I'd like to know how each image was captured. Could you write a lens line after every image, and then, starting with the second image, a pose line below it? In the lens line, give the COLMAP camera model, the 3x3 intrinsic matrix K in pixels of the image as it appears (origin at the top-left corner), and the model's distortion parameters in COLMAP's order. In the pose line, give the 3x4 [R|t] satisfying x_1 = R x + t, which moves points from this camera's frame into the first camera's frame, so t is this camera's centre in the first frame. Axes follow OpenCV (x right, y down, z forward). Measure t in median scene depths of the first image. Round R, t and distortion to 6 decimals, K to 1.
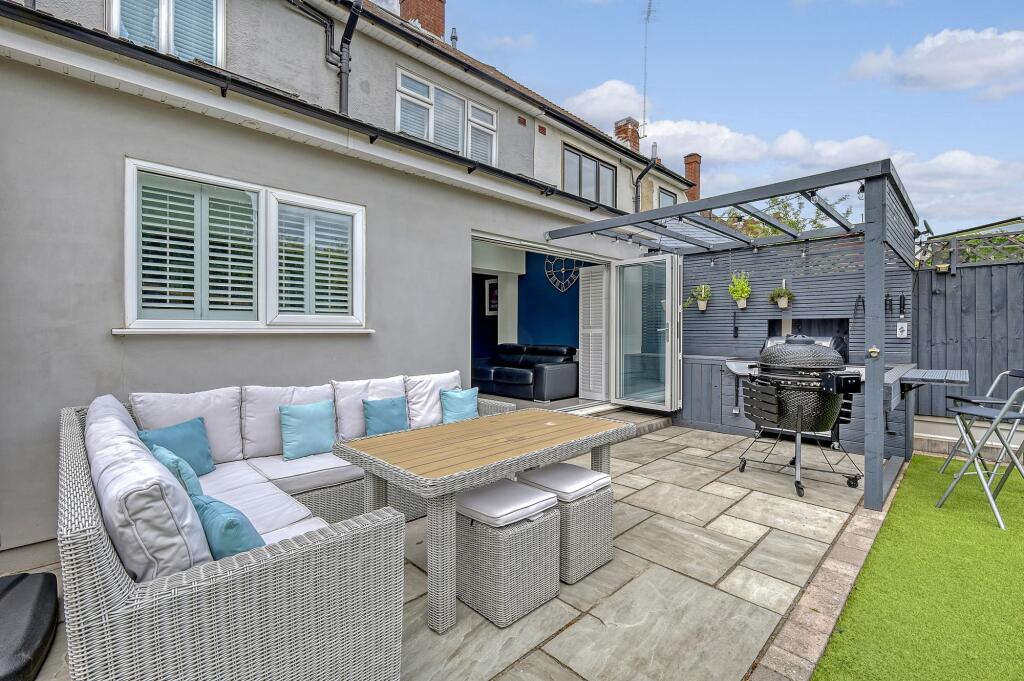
lens RADIAL K [[445.2, 0, 507.4], [0, 445.2, 333.5], [0, 0, 1]] dist [-0.001512, 0.001335]
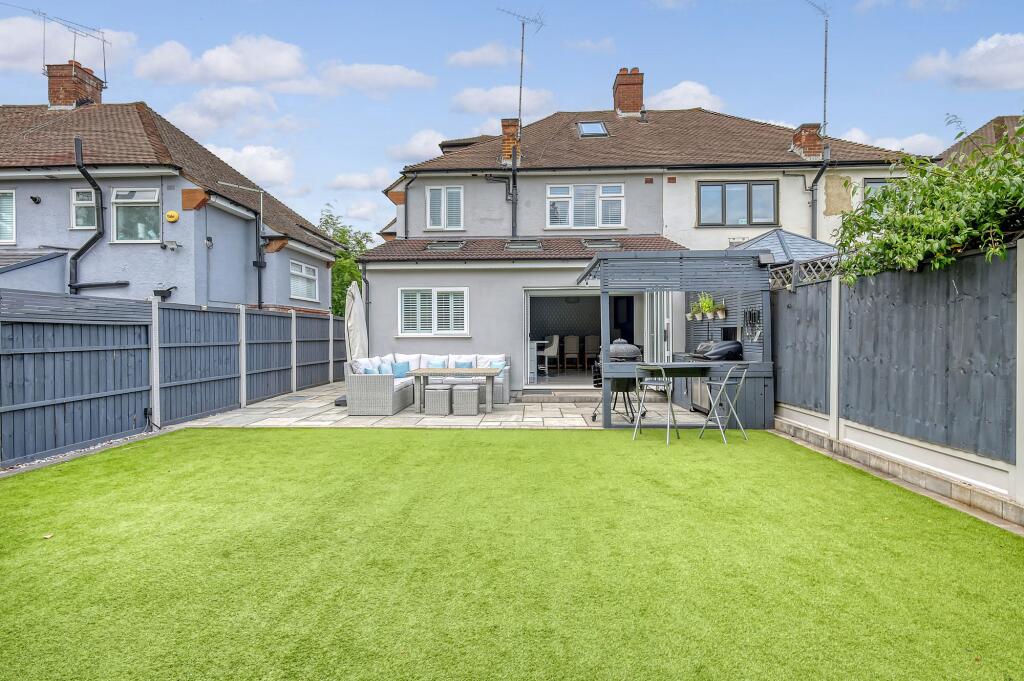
lens RADIAL K [[445.2, 0, 517.5], [0, 445.2, 342.3], [0, 0, 1]] dist [-0.001512, 0.001335]
pose [[0.694949, 0.011104, -0.718973, 1.056566], [0.000664, 0.999870, 0.016084, -0.006934], [0.719059, -0.011655, 0.694851, -0.349612]]
